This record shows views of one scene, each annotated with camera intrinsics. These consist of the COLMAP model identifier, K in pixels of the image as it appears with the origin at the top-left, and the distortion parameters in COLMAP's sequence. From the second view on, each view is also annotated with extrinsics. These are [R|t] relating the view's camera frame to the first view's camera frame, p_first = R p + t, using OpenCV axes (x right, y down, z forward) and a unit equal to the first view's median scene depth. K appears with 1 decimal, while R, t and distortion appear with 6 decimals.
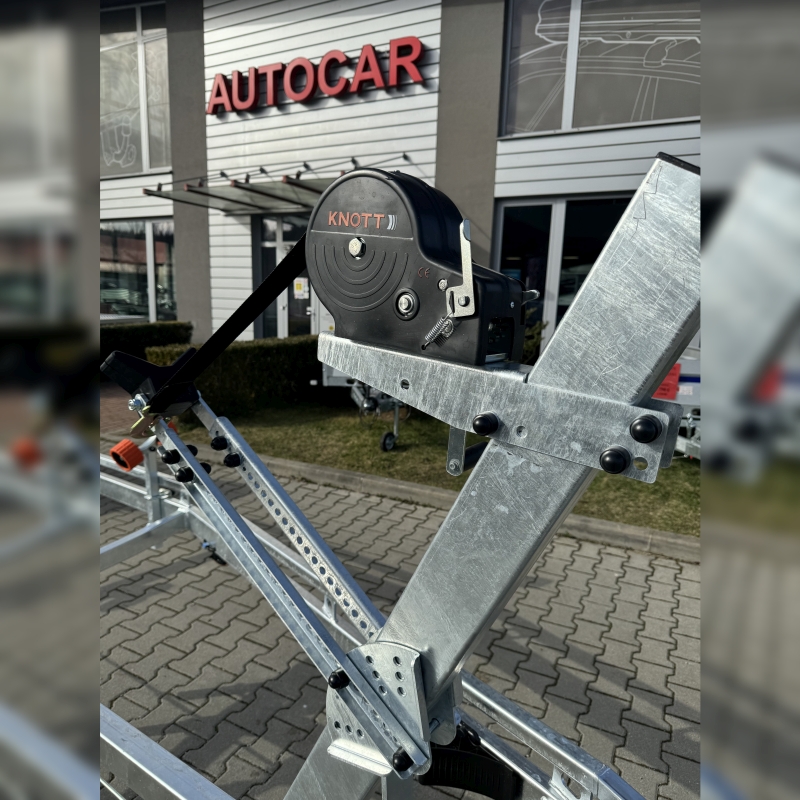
lens RADIAL K [[564.6, 0, 401.8], [0, 564.6, 403.6], [0, 0, 1]] dist [0.056345, -0.074534]
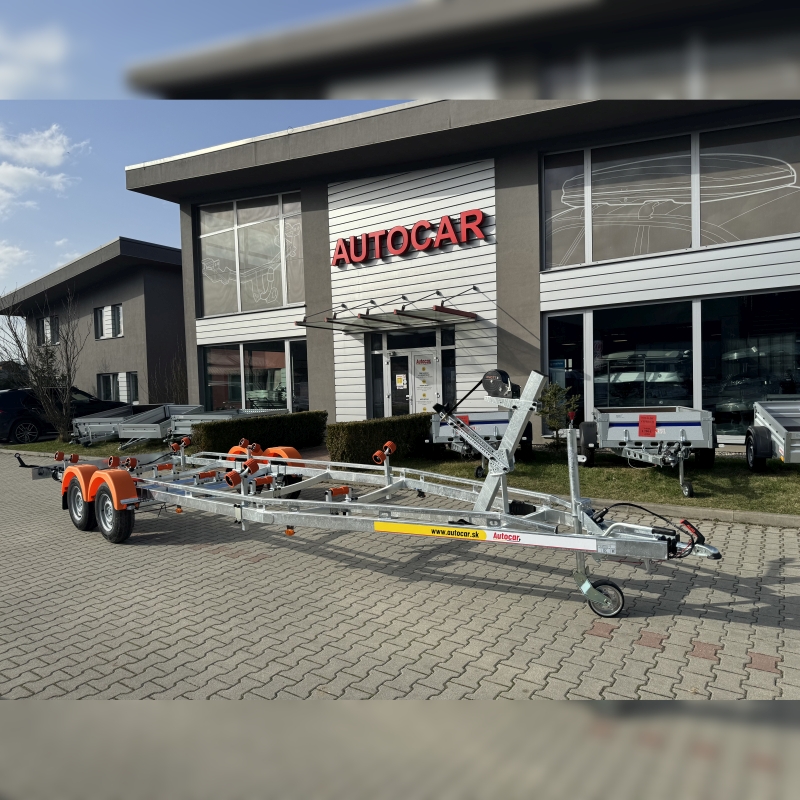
lens RADIAL K [[564.6, 0, 400.5], [0, 564.6, 410.1], [0, 0, 1]] dist [0.056345, -0.074534]
pose [[0.991353, -0.052955, -0.120064, -0.025095], [0.035802, 0.989395, -0.140771, 0.063598], [0.126245, 0.135256, 0.982735, -0.377609]]
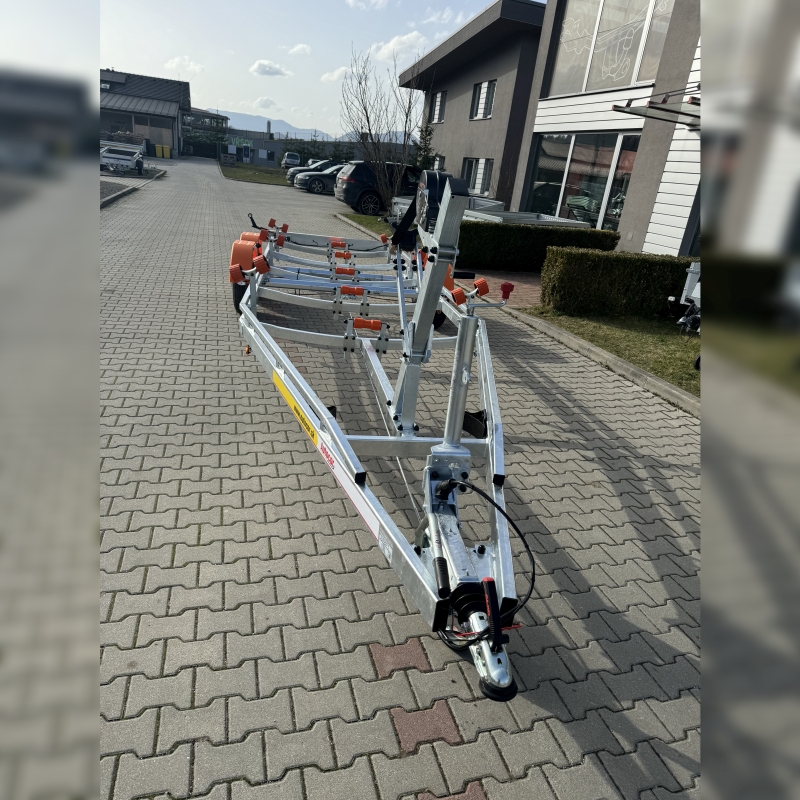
lens RADIAL K [[564.6, 0, 394.8], [0, 564.6, 400.7], [0, 0, 1]] dist [0.056345, -0.074534]
pose [[0.688692, 0.319434, -0.650895, 0.169911], [-0.224158, 0.947545, 0.227843, 0.012135], [0.689533, -0.011011, 0.724170, -0.113055]]
